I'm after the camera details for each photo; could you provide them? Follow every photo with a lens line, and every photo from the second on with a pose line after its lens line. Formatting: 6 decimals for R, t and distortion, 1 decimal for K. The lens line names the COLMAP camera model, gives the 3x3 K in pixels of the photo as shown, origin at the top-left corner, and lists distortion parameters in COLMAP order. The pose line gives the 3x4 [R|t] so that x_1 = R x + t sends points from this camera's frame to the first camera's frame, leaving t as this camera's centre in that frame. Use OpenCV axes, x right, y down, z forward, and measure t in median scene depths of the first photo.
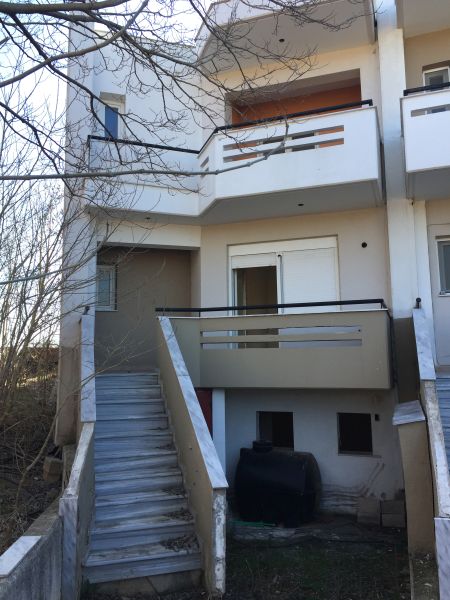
lens RADIAL K [[514.1, 0, 257.3], [0, 514.1, 298.4], [0, 0, 1]] dist [0.107963, -0.131058]
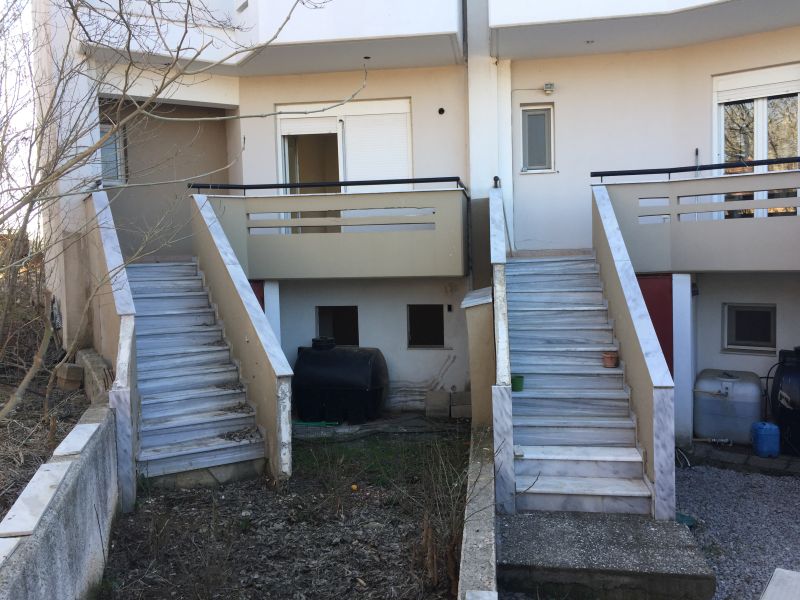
lens RADIAL K [[685.4, 0, 400.7], [0, 685.4, 294.4], [0, 0, 1]] dist [0.107963, -0.131058]
pose [[0.990543, -0.013813, 0.136509, -0.020888], [-0.010747, 0.984052, 0.177554, -0.008681], [-0.136784, -0.177342, 0.974597, -0.170185]]
